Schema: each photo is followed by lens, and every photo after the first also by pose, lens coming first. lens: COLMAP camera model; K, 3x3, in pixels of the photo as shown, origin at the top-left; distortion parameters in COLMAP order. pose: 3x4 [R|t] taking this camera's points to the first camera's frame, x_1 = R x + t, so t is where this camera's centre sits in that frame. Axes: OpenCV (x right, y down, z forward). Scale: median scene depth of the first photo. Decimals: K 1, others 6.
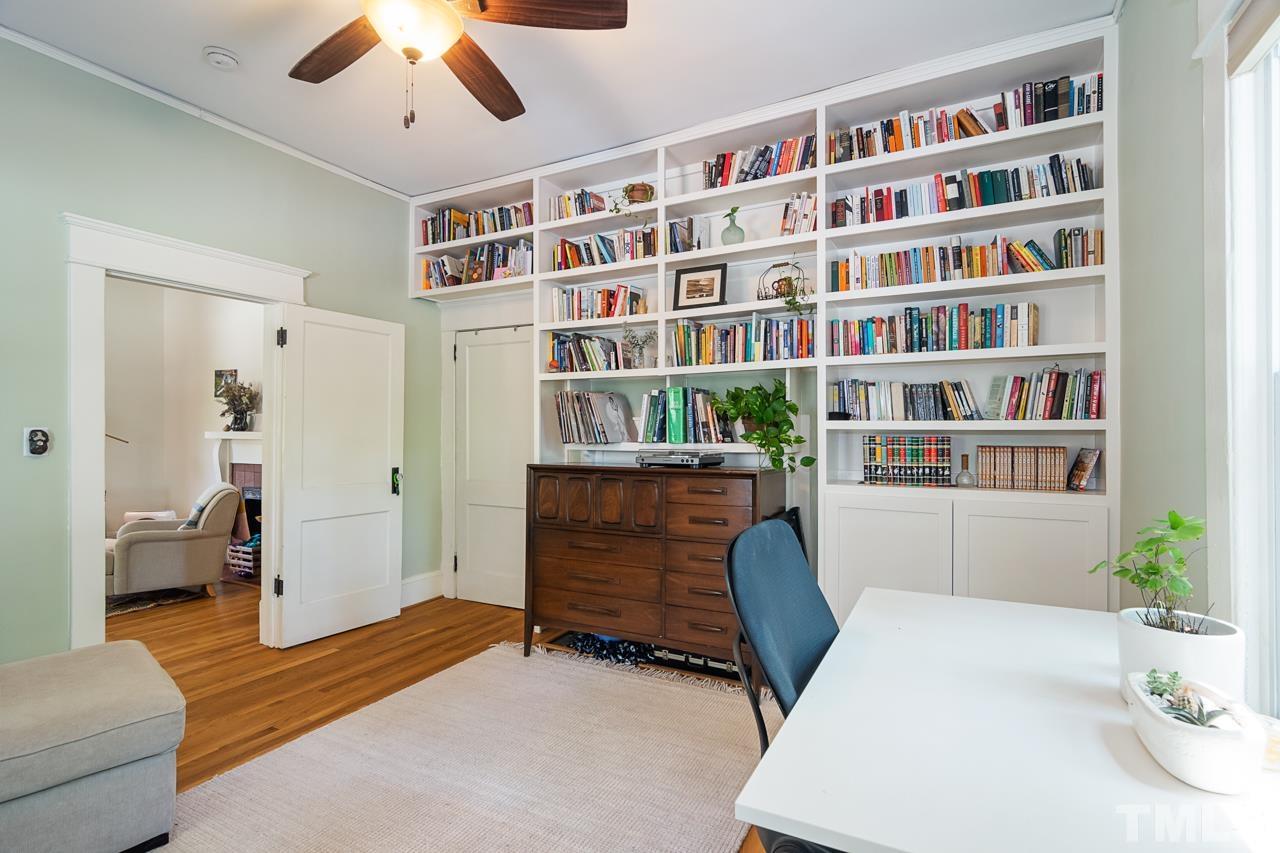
lens RADIAL K [[618.1, 0, 635.1], [0, 618.1, 427.4], [0, 0, 1]] dist [-0.005187, 0.004020]
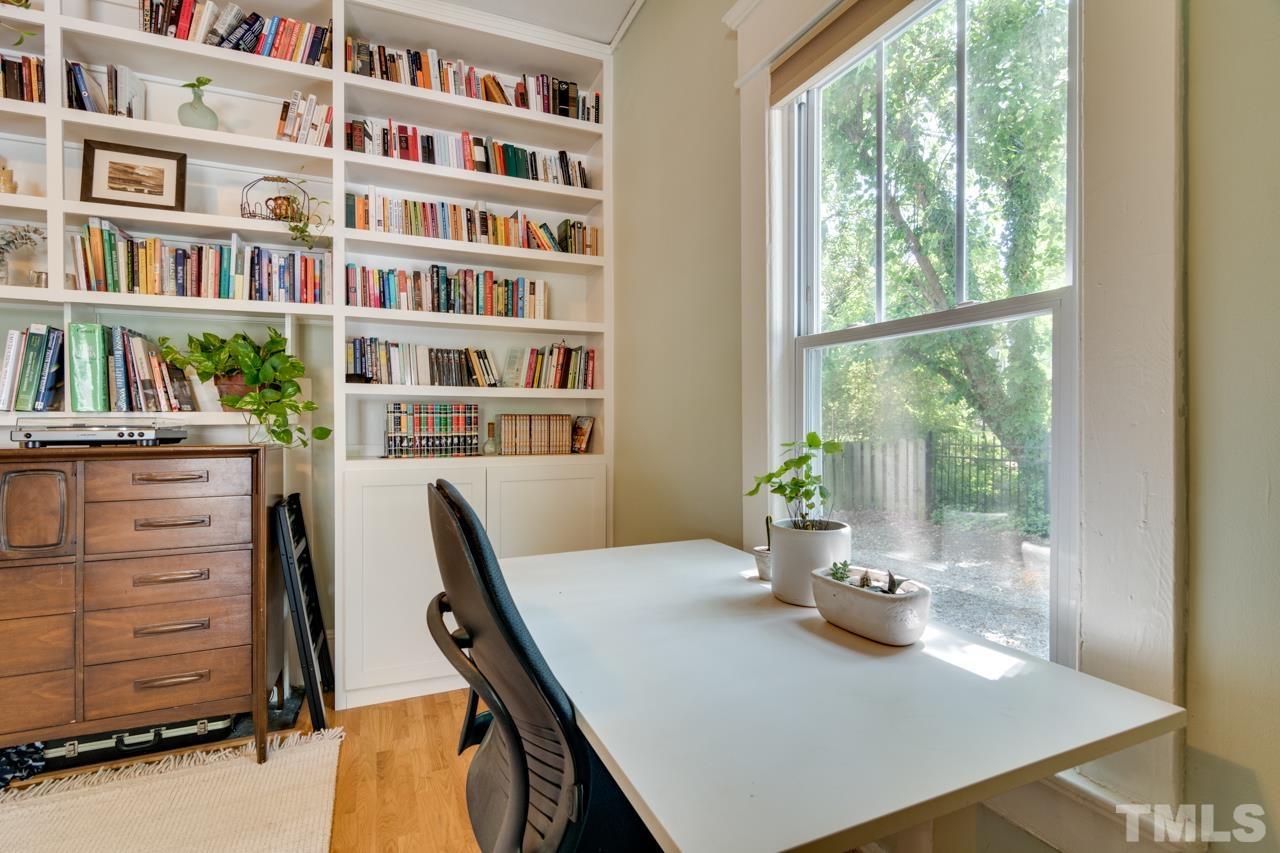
lens RADIAL K [[620.8, 0, 646.8], [0, 620.8, 426.5], [0, 0, 1]] dist [-0.001497, 0.001528]
pose [[0.613174, -0.004526, 0.789935, -0.093007], [-0.002259, 0.999969, 0.007483, 0.037785], [-0.789945, -0.006373, 0.613145, 0.165482]]
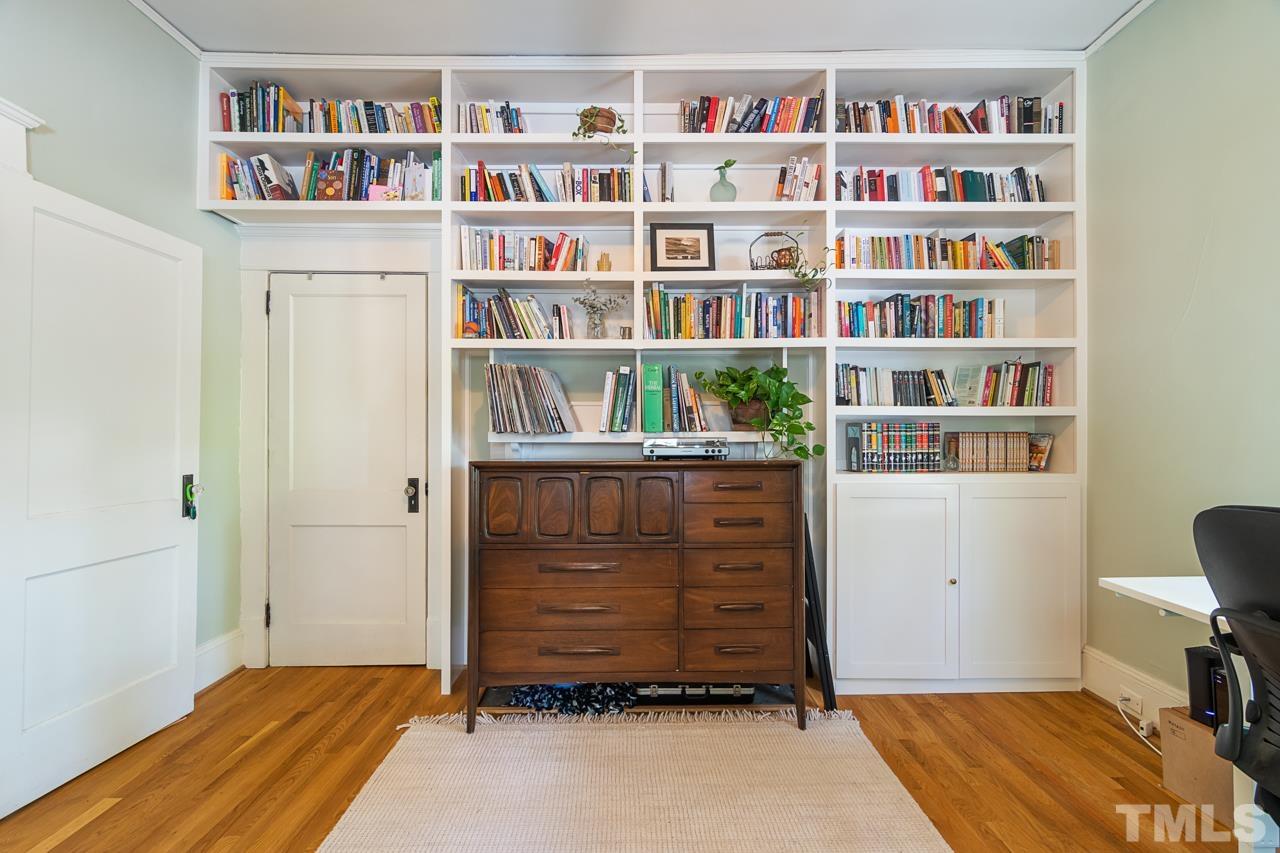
lens RADIAL K [[618.1, 0, 637.9], [0, 618.1, 427.6], [0, 0, 1]] dist [-0.005187, 0.004020]
pose [[0.875356, 0.002964, 0.483470, -0.381668], [-0.001863, 0.999994, -0.002759, 0.024056], [-0.483476, 0.001514, 0.875356, 0.310202]]
